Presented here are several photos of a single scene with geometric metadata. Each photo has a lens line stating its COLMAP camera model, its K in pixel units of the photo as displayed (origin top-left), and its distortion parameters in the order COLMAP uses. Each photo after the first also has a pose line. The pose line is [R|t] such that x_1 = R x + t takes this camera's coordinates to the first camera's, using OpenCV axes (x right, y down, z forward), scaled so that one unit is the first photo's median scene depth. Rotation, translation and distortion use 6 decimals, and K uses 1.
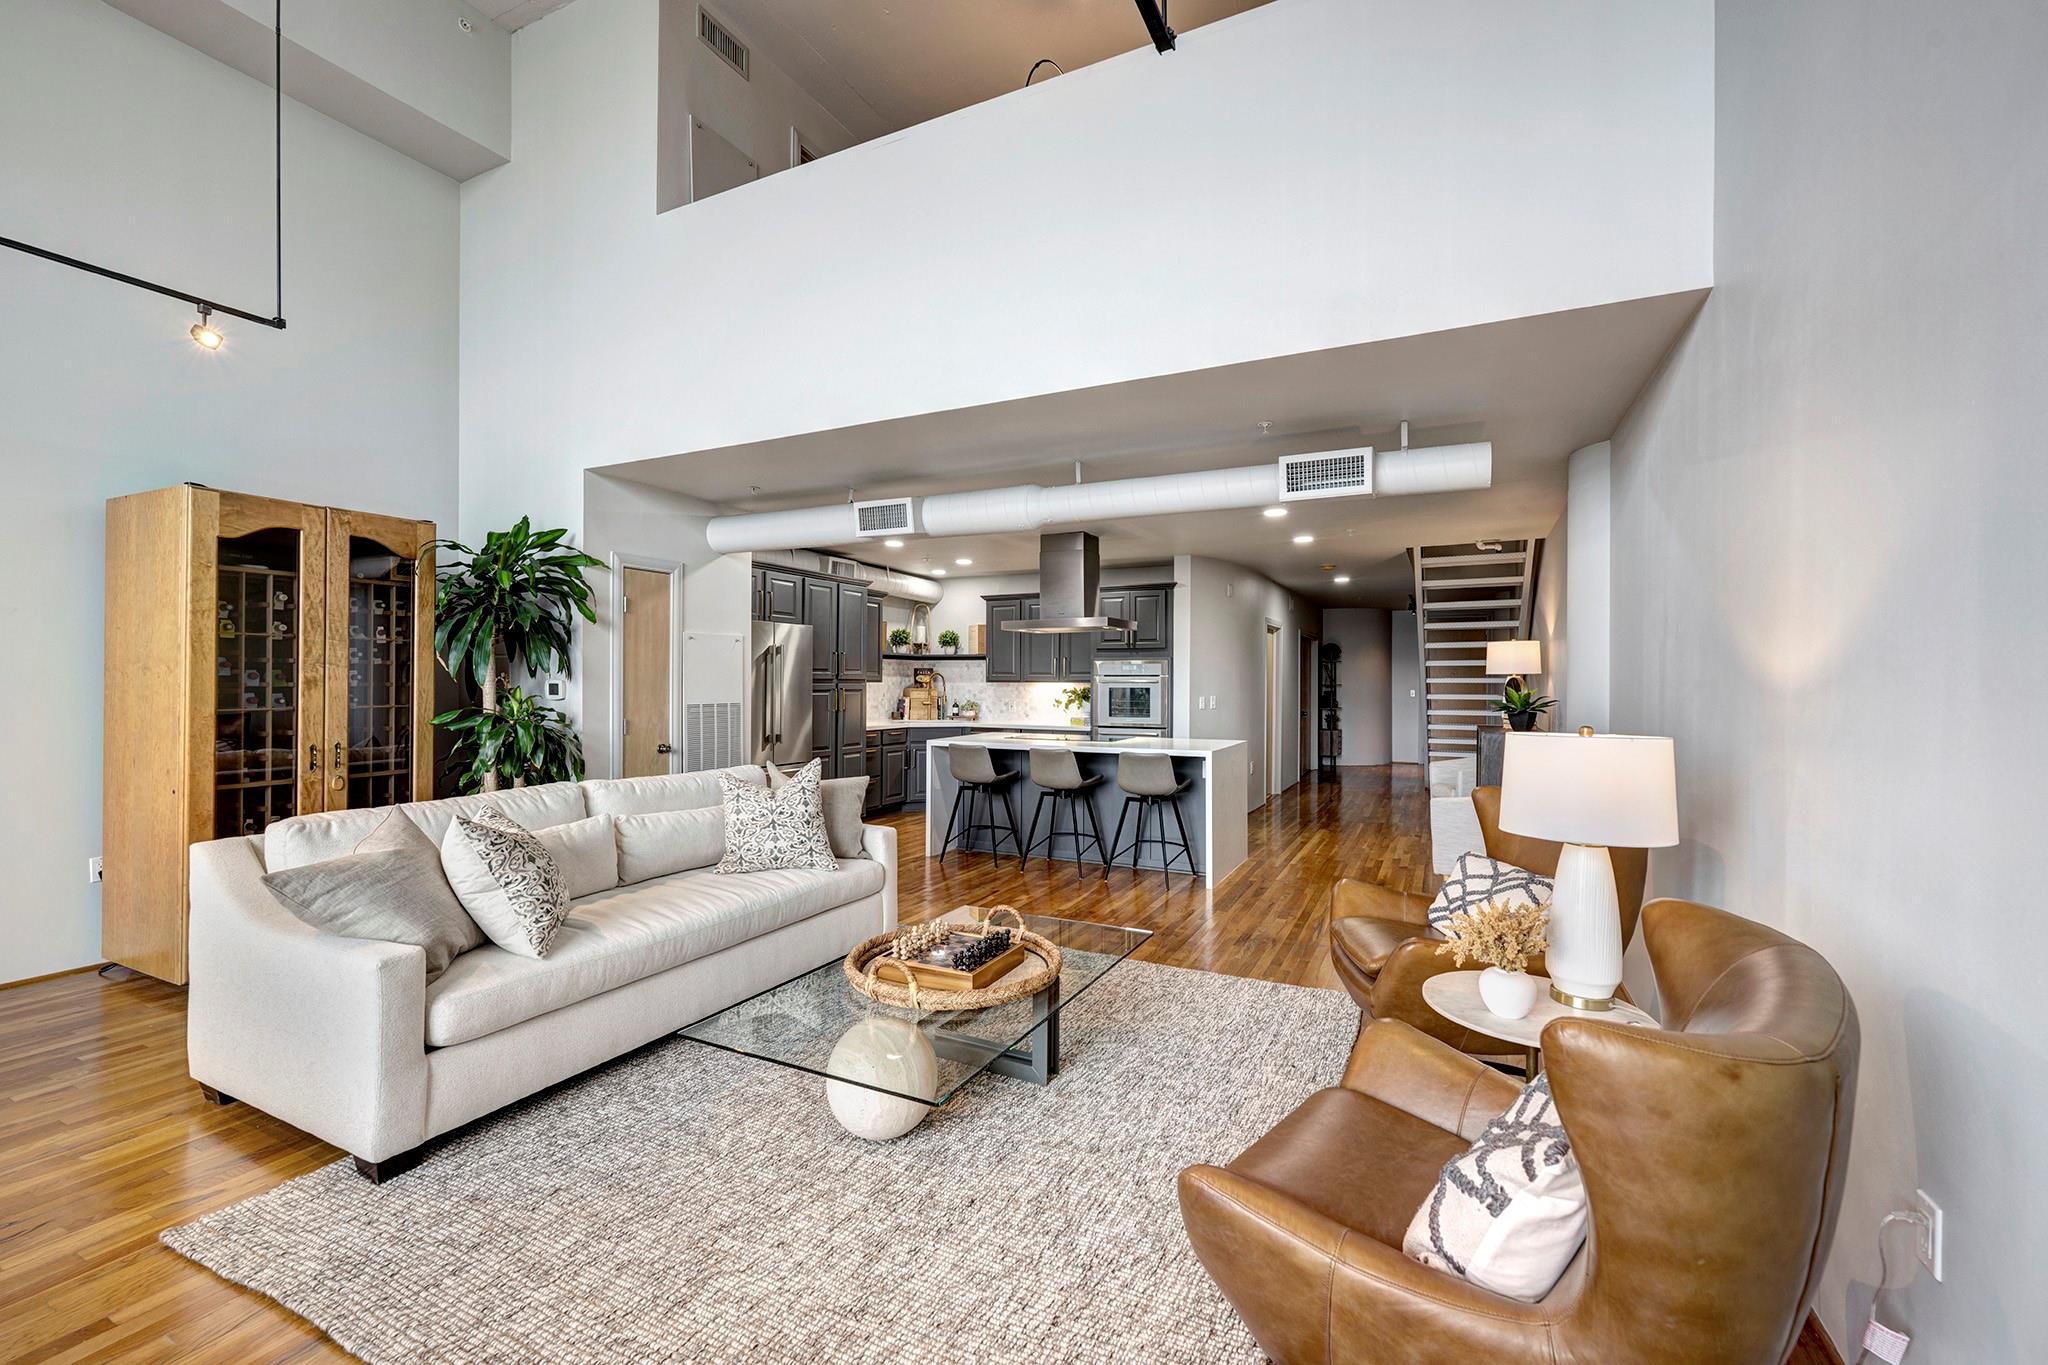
lens RADIAL K [[872.2, 0, 1023.6], [0, 872.2, 681.9], [0, 0, 1]] dist [0.000291, 0.000310]
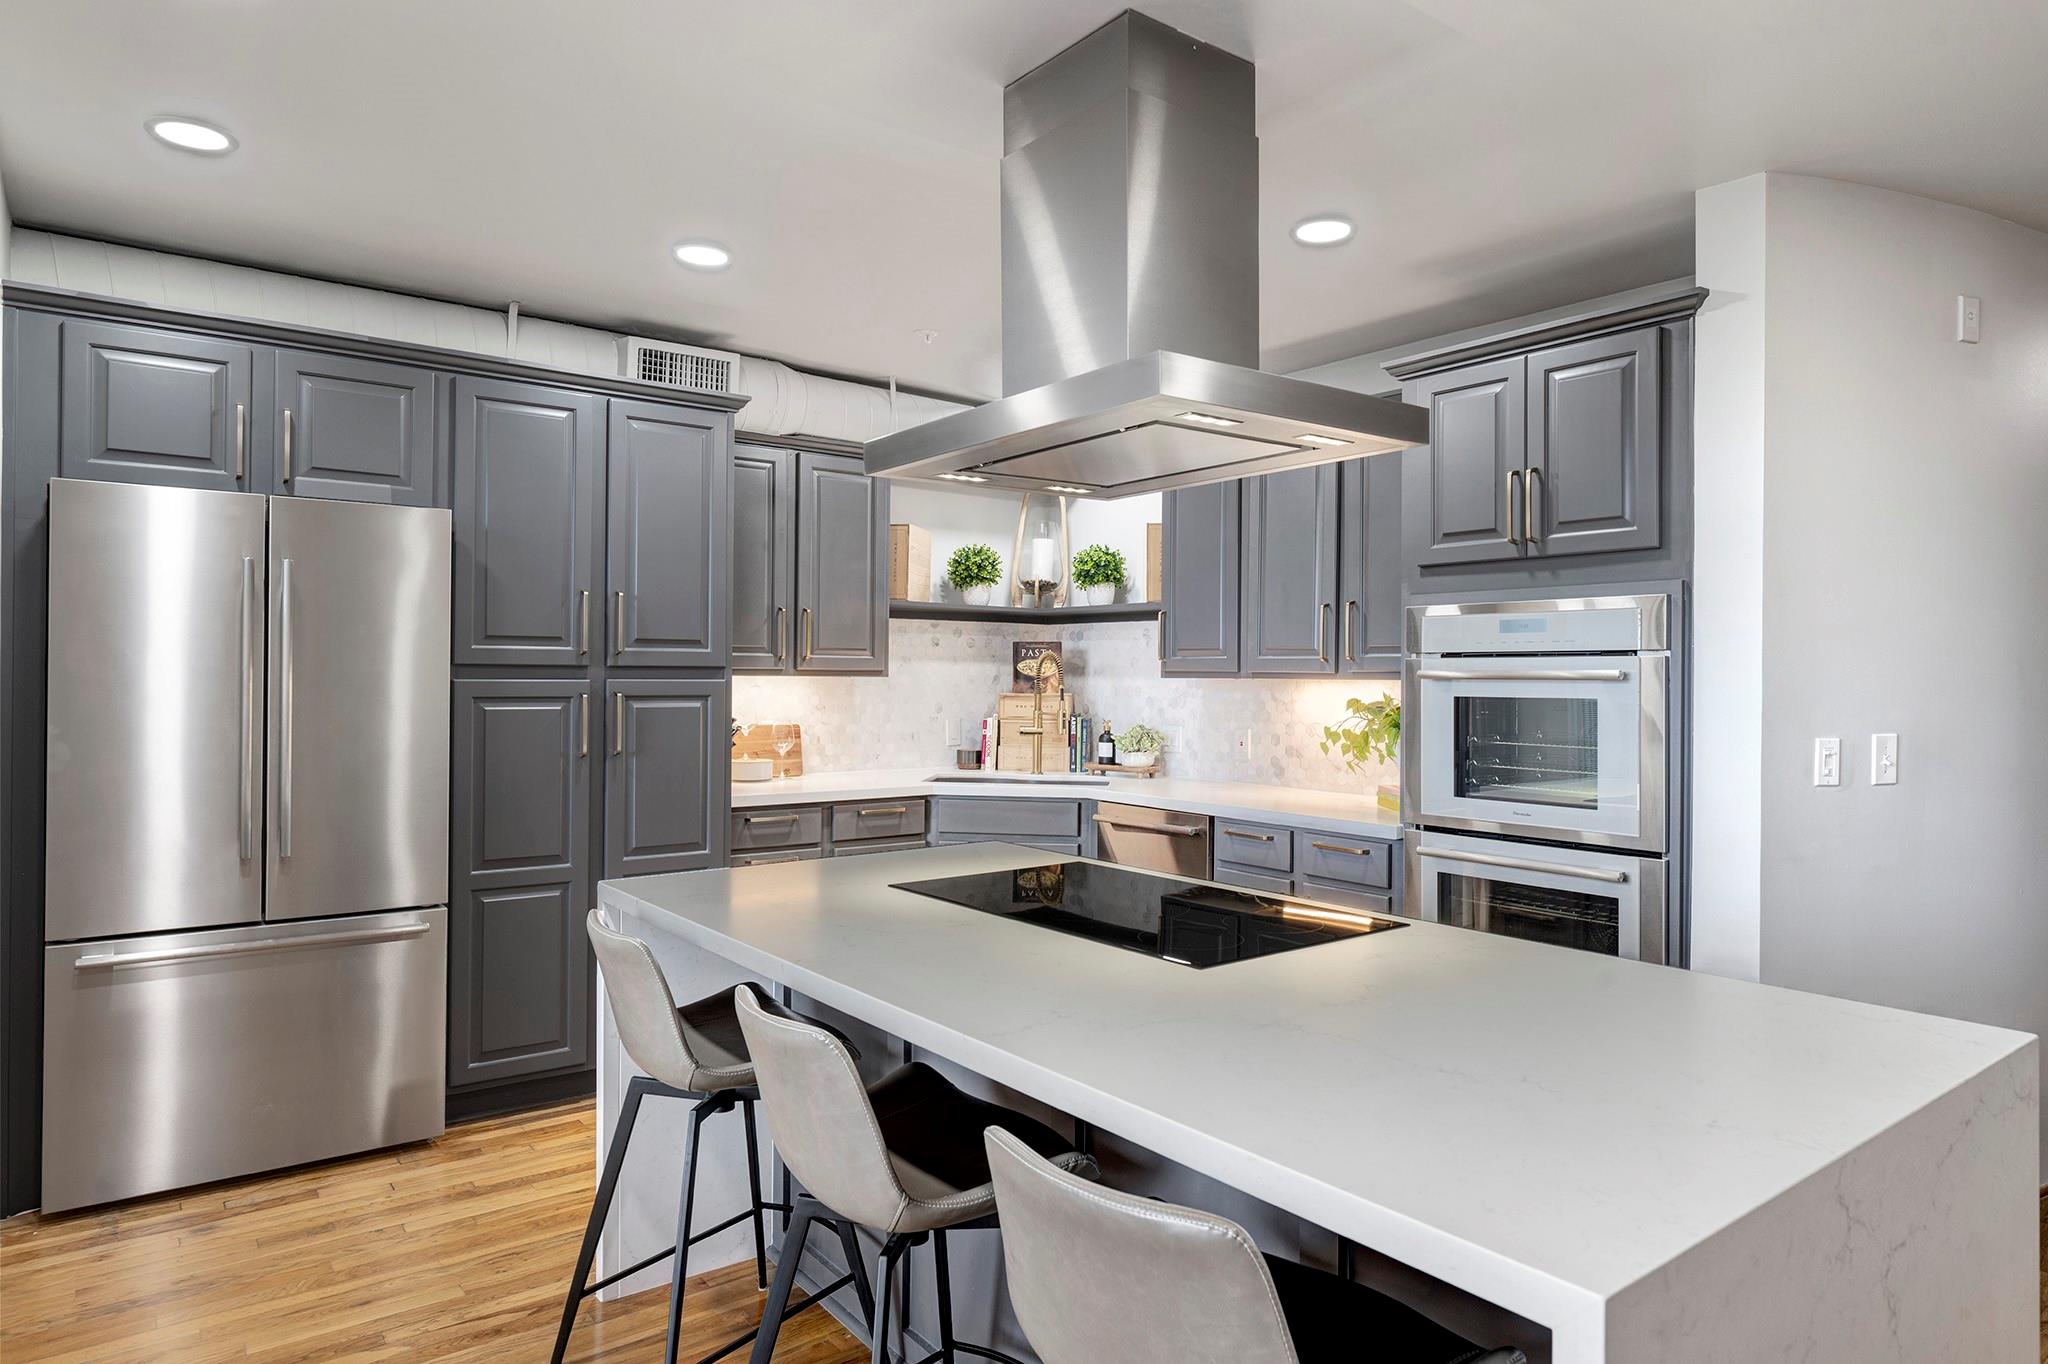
lens RADIAL K [[1233.1, 0, 1028.5], [0, 1233.1, 674.9], [0, 0, 1]] dist [0.003039, 0.000474]
pose [[0.902244, 0.001199, -0.431224, 0.174760], [-0.002543, 0.999994, -0.002540, 0.001085], [0.431218, 0.003388, 0.902242, 0.672350]]
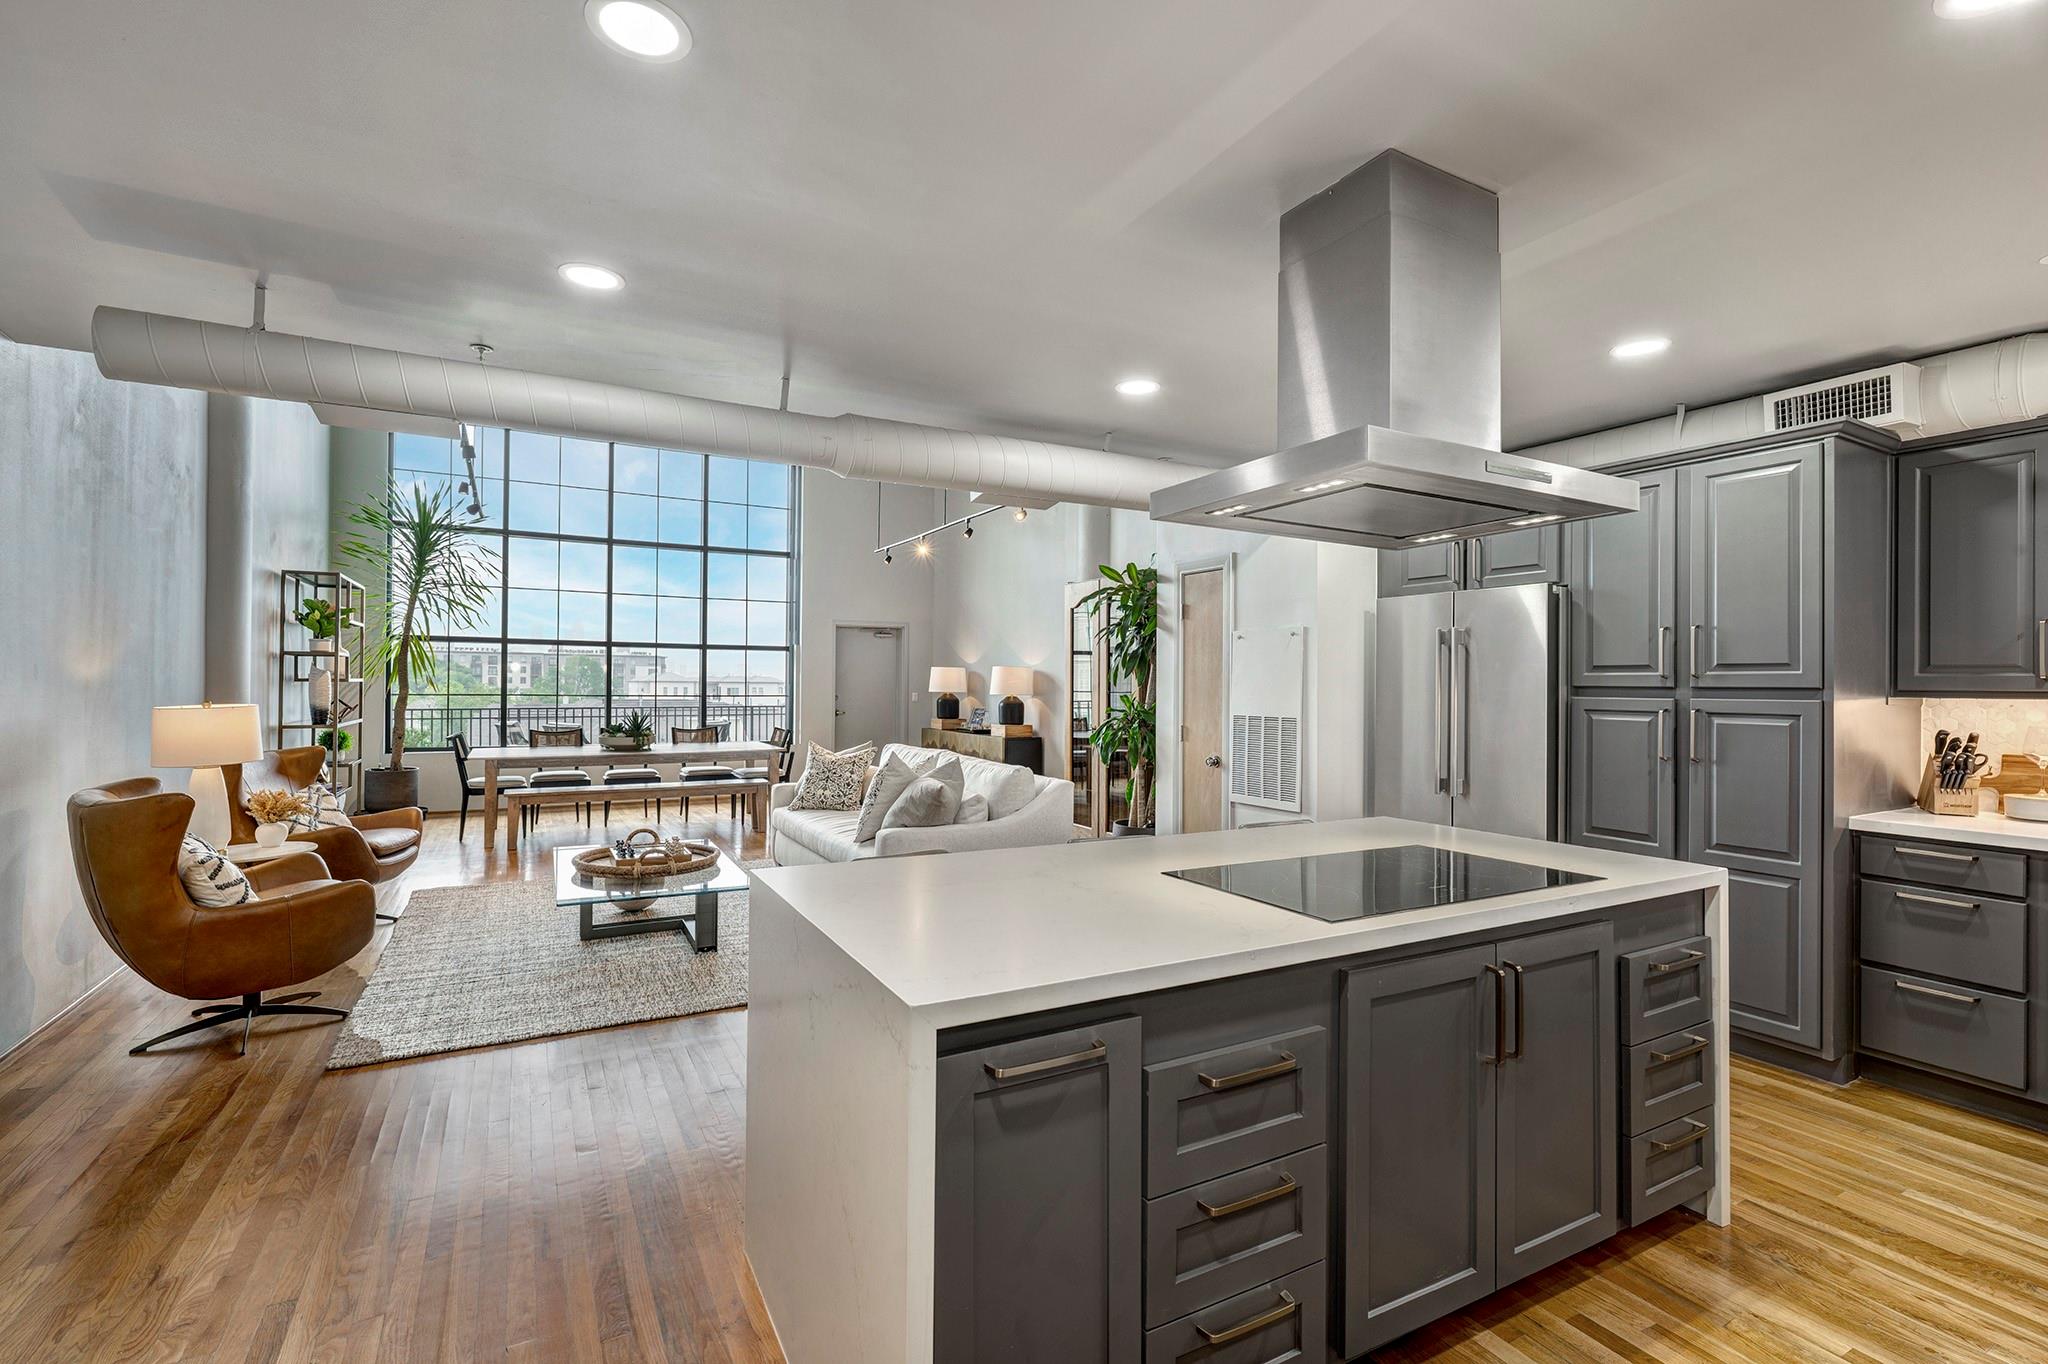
lens RADIAL K [[923.4, 0, 1022.6], [0, 923.4, 671.2], [0, 0, 1]] dist [0.003246, 0.000336]
pose [[-0.568092, -0.020944, -0.822698, 0.382424], [-0.011467, 0.999781, -0.017534, 0.000491], [0.822885, -0.000527, -0.568208, 1.072431]]
